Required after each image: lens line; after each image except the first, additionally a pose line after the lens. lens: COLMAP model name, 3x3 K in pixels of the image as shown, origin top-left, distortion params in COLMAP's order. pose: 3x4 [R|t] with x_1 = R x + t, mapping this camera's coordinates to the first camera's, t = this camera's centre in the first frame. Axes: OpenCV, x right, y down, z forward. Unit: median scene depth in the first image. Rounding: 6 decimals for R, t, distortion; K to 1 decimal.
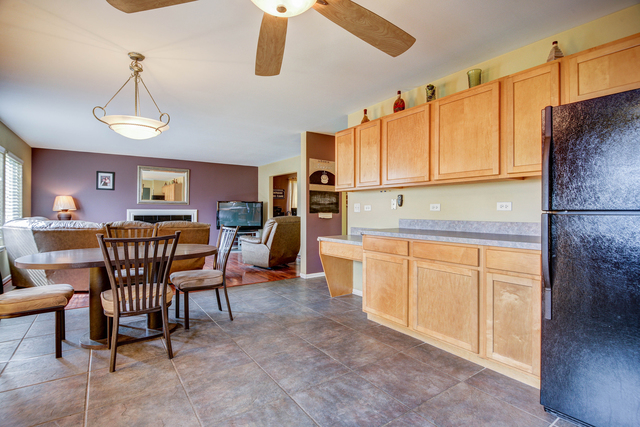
lens RADIAL K [[312.4, 0, 317.1], [0, 312.4, 208.0], [0, 0, 1]] dist [-0.000843, -0.000506]
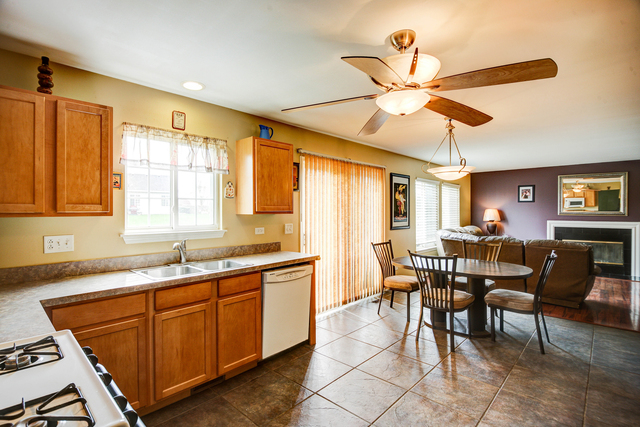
lens RADIAL K [[312.4, 0, 317.1], [0, 312.4, 208.0], [0, 0, 1]] dist [-0.000843, -0.000506]
pose [[0.229344, -0.009037, -0.973303, 0.612531], [0.005344, 0.999954, -0.008025, -0.097498], [0.973331, -0.003360, 0.229382, 0.145522]]
